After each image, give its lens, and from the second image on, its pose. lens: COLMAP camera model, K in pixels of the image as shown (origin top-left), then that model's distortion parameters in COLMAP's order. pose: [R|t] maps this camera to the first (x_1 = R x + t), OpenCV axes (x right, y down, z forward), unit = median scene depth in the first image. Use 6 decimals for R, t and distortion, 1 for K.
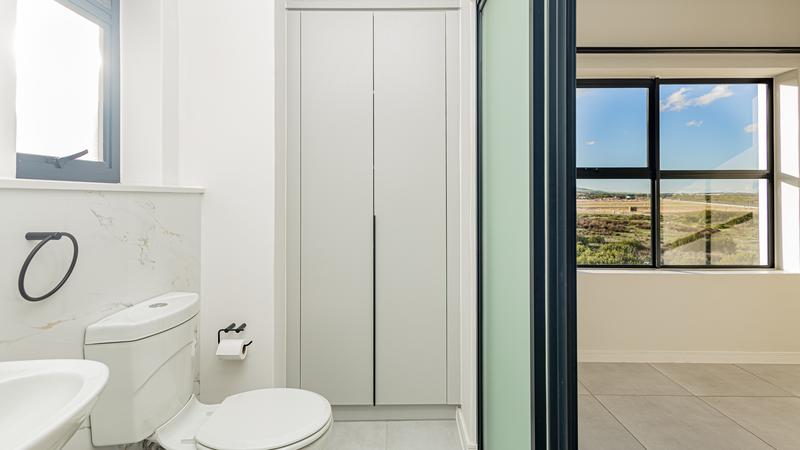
lens RADIAL K [[368.6, 0, 399.4], [0, 368.6, 195.2], [0, 0, 1]] dist [0.011427, -0.000987]
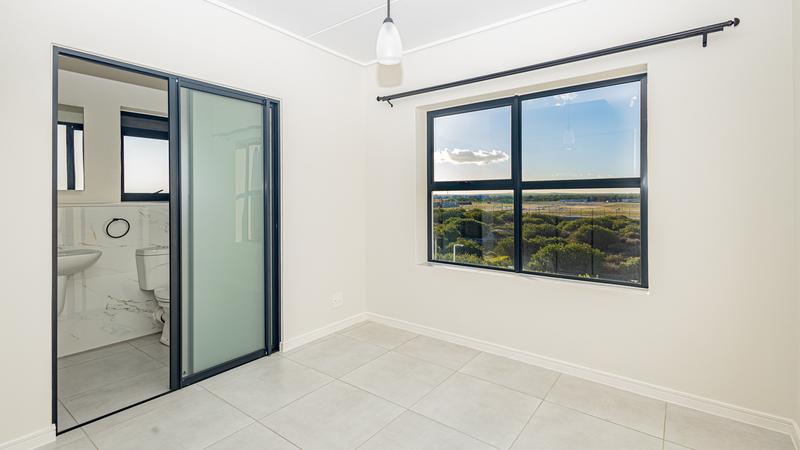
lens RADIAL K [[373.2, 0, 403.7], [0, 373.2, 200.2], [0, 0, 1]] dist [0.019204, -0.000354]
pose [[0.796685, 0.000718, -0.604395, 2.266653], [0.008185, 0.999895, 0.011977, -0.062276], [0.604340, -0.014489, 0.796595, -0.128324]]
